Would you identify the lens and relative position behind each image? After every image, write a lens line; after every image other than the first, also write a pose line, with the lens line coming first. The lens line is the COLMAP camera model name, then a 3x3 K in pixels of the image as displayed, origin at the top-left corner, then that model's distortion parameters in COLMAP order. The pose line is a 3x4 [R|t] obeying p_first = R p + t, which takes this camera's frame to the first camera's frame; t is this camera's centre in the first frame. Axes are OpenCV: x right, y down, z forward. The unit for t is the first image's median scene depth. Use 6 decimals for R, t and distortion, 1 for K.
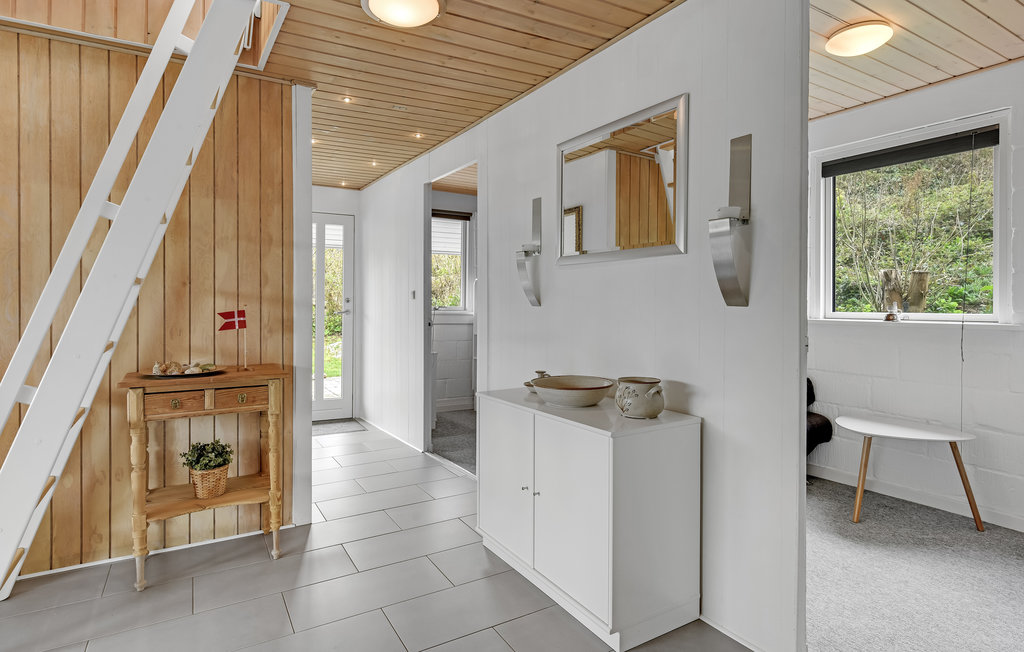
lens RADIAL K [[529.6, 0, 510.8], [0, 529.6, 317.9], [0, 0, 1]] dist [0.011131, 0.000897]
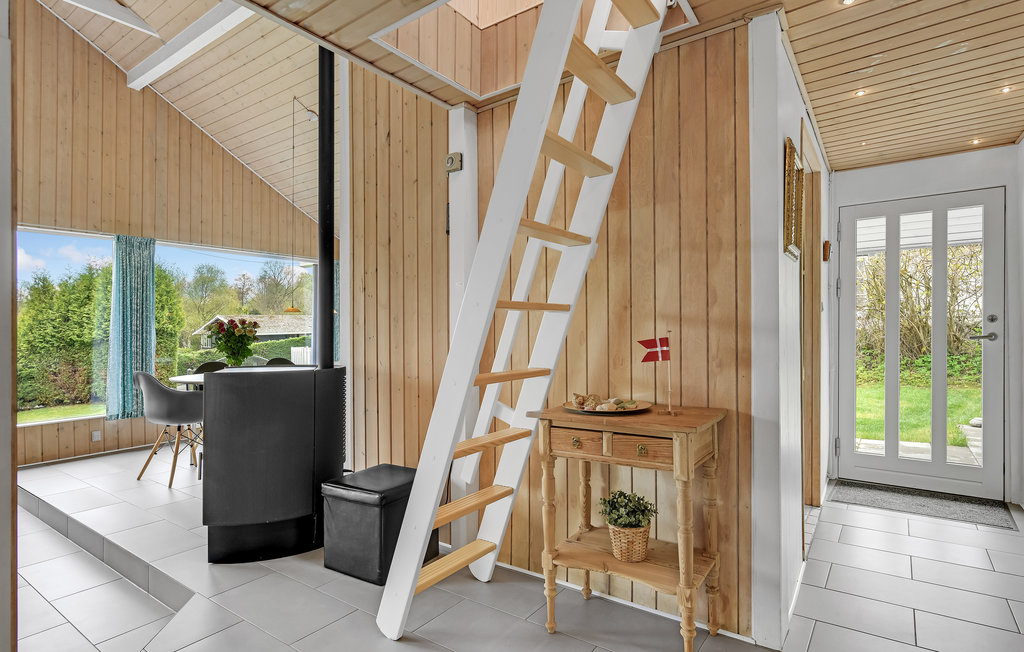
lens RADIAL K [[529.6, 0, 510.1], [0, 529.6, 333.4], [0, 0, 1]] dist [0.011131, 0.000897]
pose [[0.408148, -0.003609, -0.912909, 0.117671], [-0.008316, 0.999936, -0.007671, -0.012253], [0.912878, 0.010723, 0.408091, 0.445332]]
